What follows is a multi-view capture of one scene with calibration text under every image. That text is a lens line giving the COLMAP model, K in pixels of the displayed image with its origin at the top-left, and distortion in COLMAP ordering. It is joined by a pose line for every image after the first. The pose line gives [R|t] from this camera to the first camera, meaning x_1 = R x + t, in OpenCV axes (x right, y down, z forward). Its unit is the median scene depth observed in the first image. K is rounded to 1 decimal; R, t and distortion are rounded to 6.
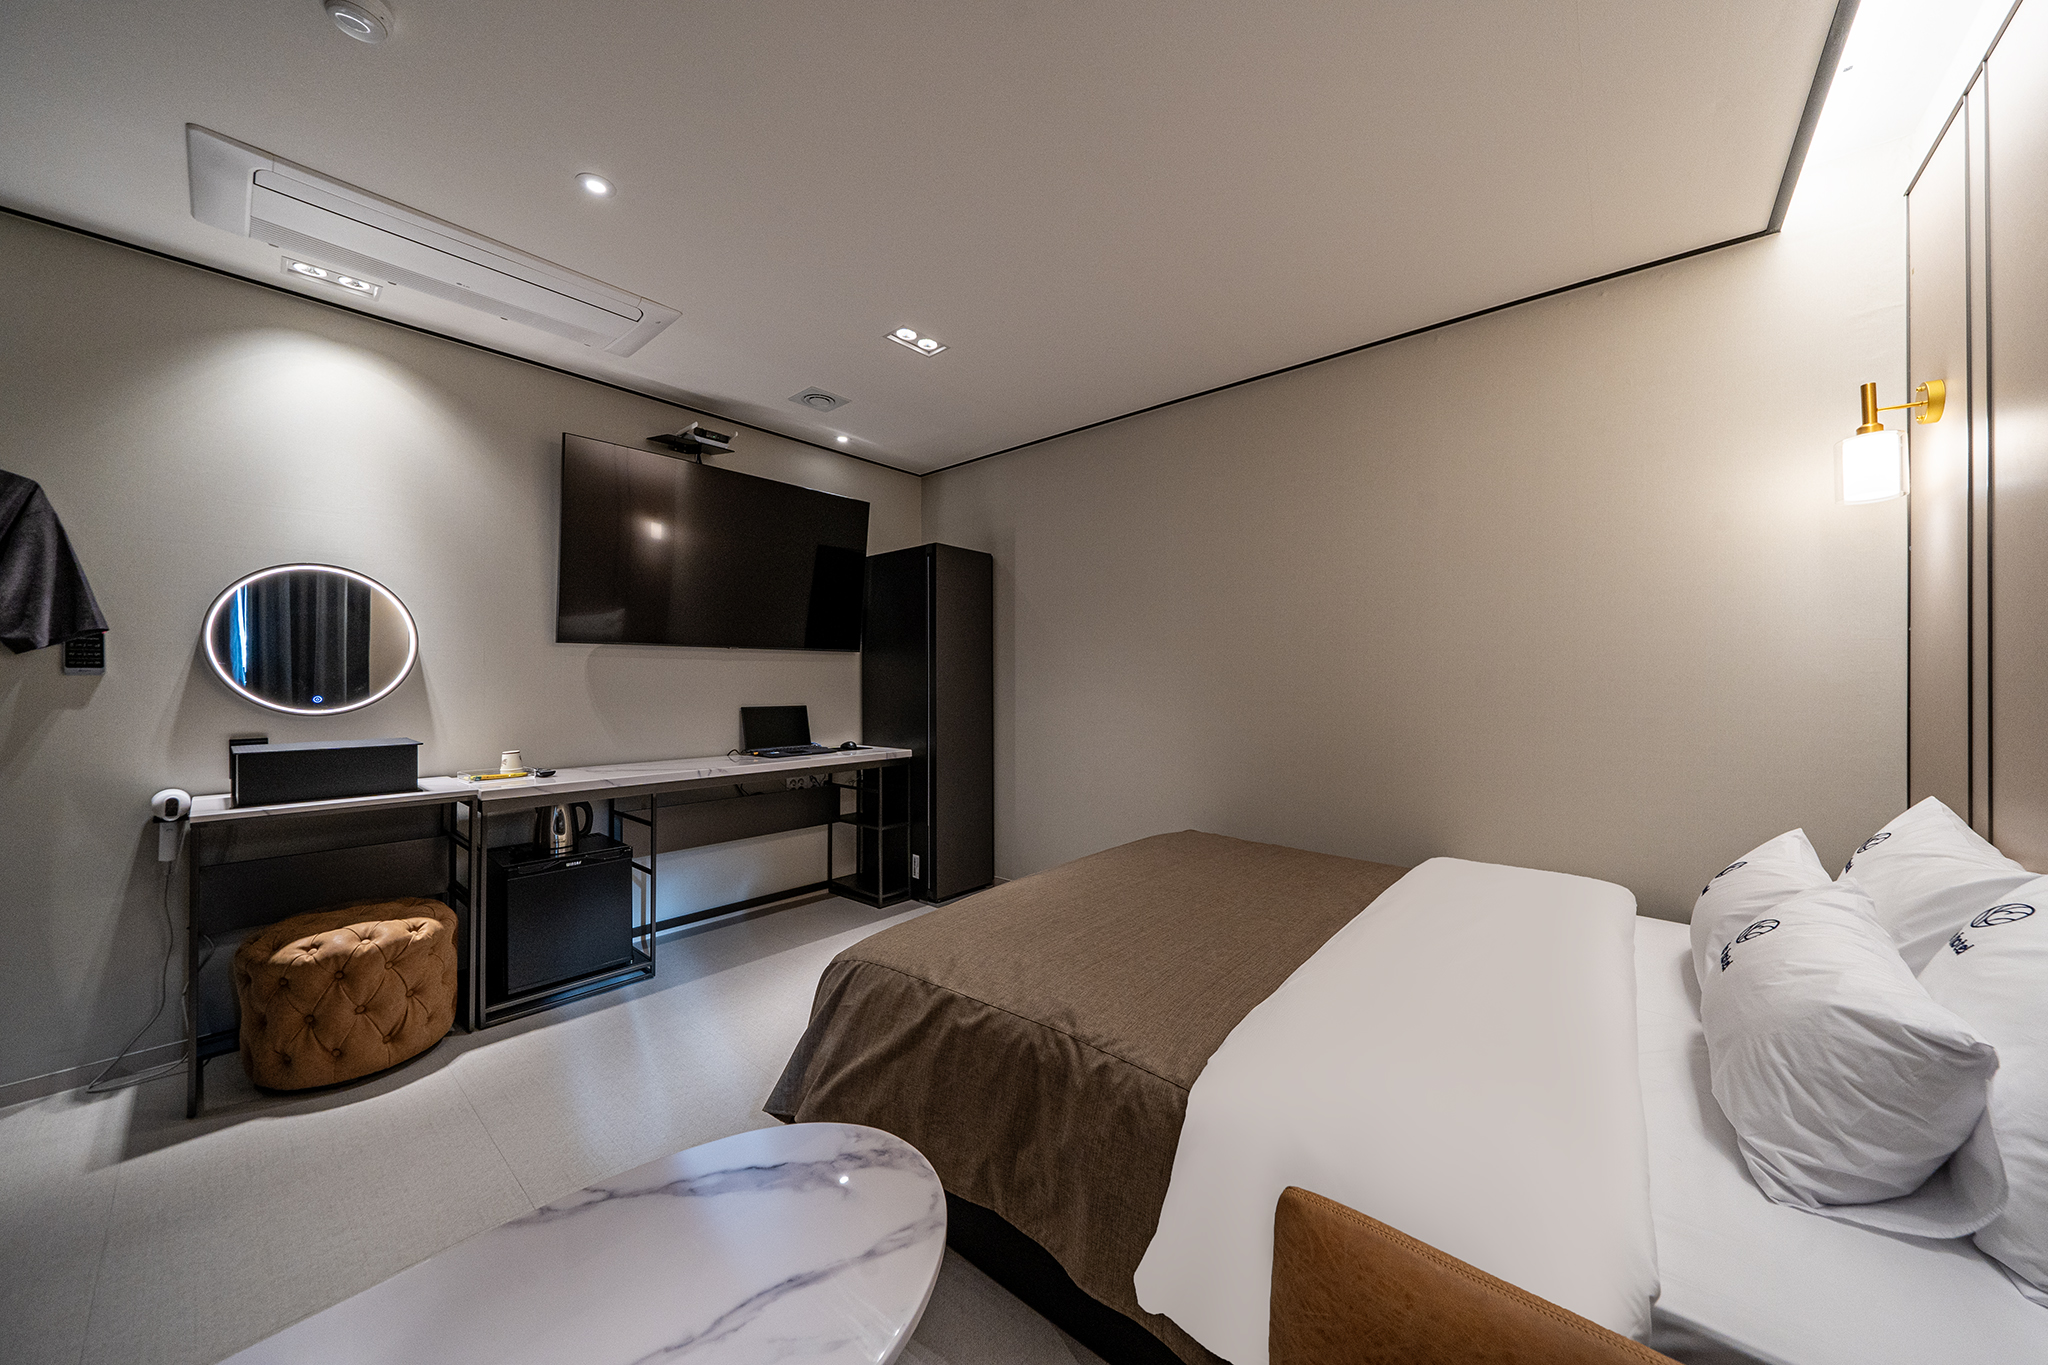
lens RADIAL K [[721.7, 0, 1028.2], [0, 721.7, 679.9], [0, 0, 1]] dist [-0.001756, -0.000038]
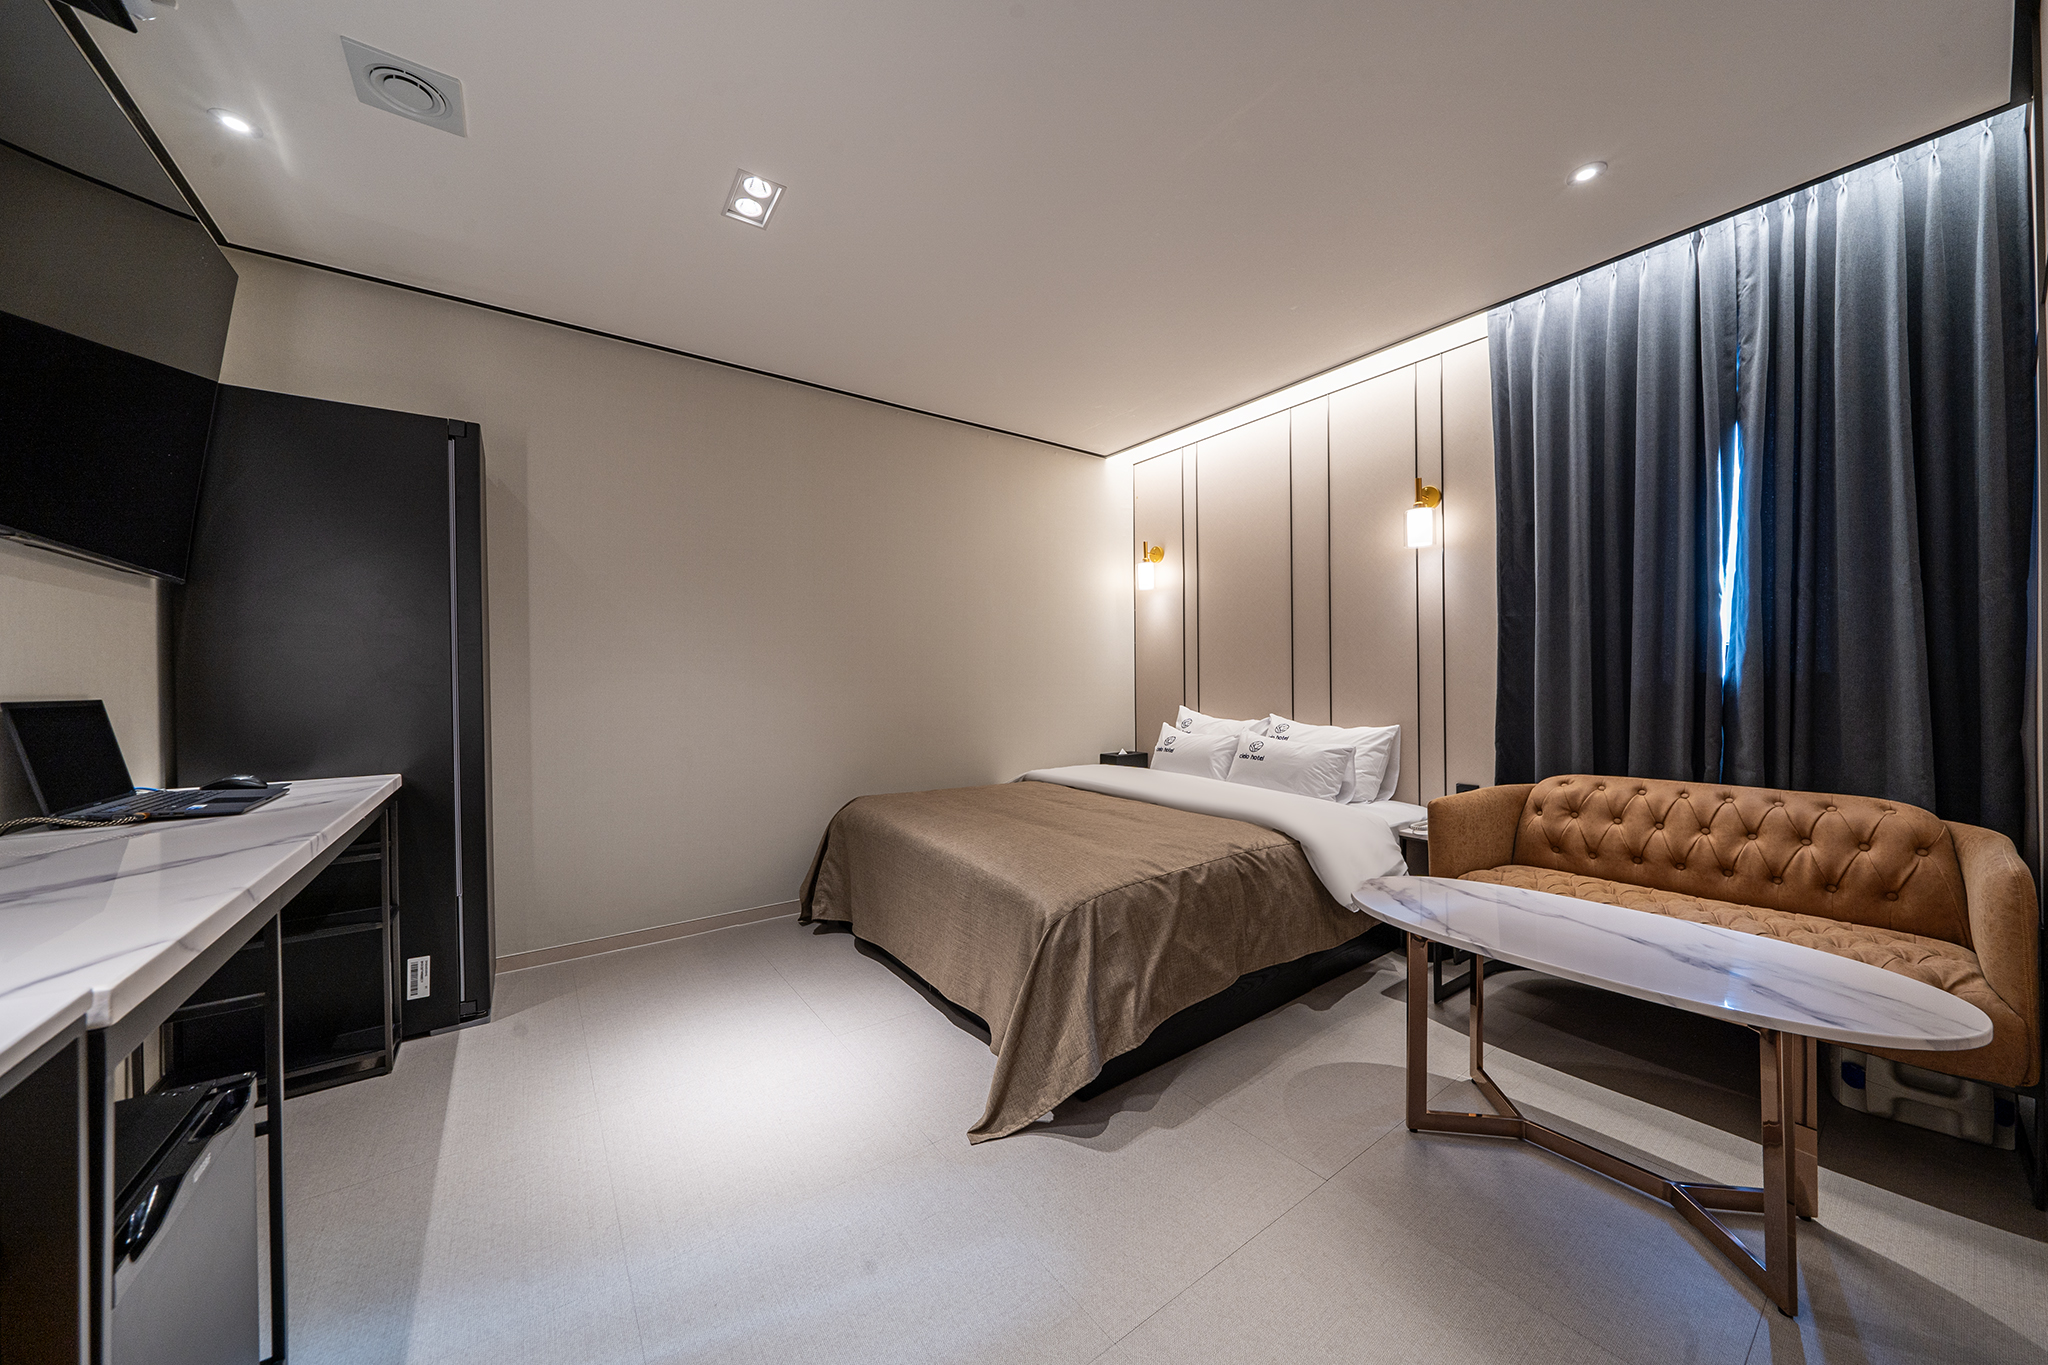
lens RADIAL K [[687.6, 0, 1091.3], [0, 687.6, 679.8], [0, 0, 1]] dist [-0.020076, 0.000018]
pose [[0.179309, -0.000212, 0.983793, -0.708808], [0.009617, 0.999953, -0.001538, 0.038176], [-0.983746, 0.009737, 0.179302, 0.471648]]
